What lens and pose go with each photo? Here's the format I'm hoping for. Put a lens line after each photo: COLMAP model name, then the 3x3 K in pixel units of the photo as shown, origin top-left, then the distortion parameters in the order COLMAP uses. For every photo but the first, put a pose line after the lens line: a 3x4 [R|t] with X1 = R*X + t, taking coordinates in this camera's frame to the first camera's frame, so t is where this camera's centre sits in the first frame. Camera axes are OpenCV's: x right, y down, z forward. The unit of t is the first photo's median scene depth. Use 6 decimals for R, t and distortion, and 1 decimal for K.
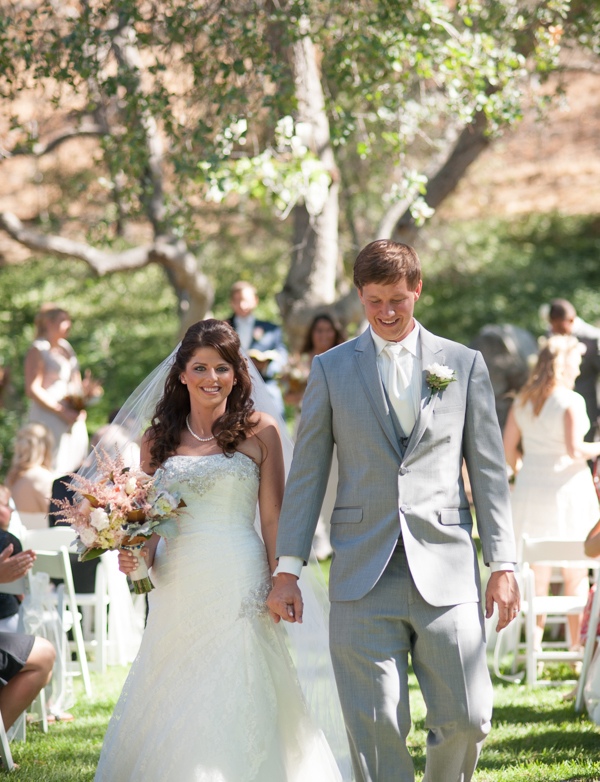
lens RADIAL K [[2071.1, 0, 300.0], [0, 2071.1, 390.7], [0, 0, 1]] dist [-0.123415, 0.000000]
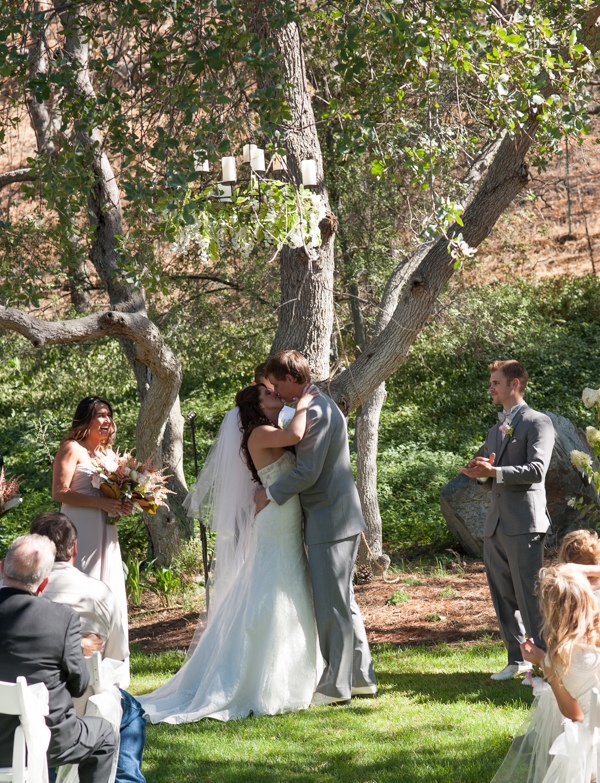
lens RADIAL K [[2073.8, 0, 300.2], [0, 2073.8, 391.8], [0, 0, 1]] dist [-0.123415, 0.000000]
pose [[0.999964, 0.000723, 0.008395, -0.002846], [-0.000328, 0.998900, -0.046897, -0.001133], [-0.008420, 0.046892, 0.998864, 0.193636]]
